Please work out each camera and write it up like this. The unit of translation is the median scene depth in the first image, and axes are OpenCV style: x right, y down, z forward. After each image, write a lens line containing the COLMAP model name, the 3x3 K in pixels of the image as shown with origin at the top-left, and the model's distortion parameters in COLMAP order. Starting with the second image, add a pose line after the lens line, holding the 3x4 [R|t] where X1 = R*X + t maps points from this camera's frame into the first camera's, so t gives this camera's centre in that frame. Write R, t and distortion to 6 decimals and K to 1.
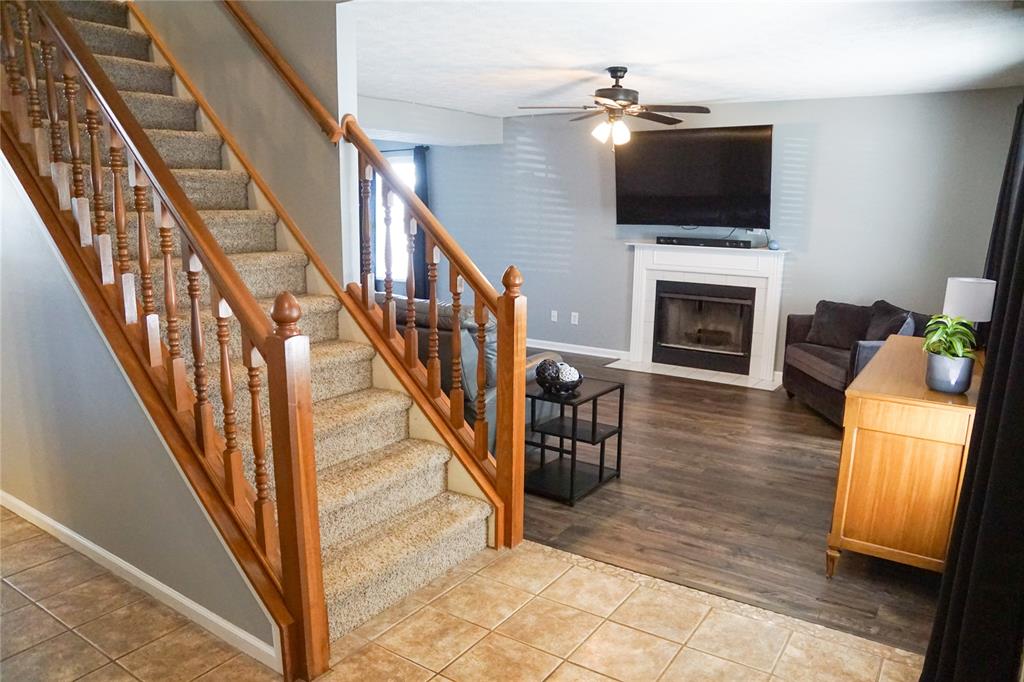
lens RADIAL K [[700.7, 0, 533.0], [0, 700.7, 351.1], [0, 0, 1]] dist [-0.147098, 0.082109]
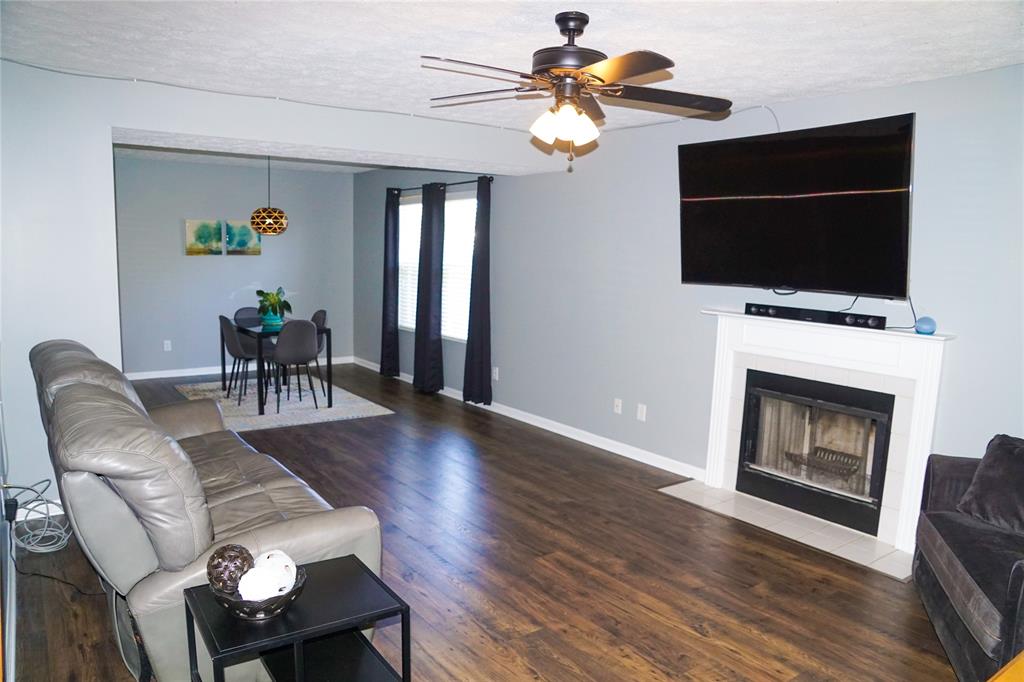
lens RADIAL K [[700.7, 0, 533.0], [0, 700.7, 351.1], [0, 0, 1]] dist [-0.147098, 0.082109]
pose [[0.937376, 0.064541, -0.342288, 0.219559], [-0.089485, 0.994323, -0.057575, -0.065853], [0.336629, 0.084599, 0.937829, 0.331797]]
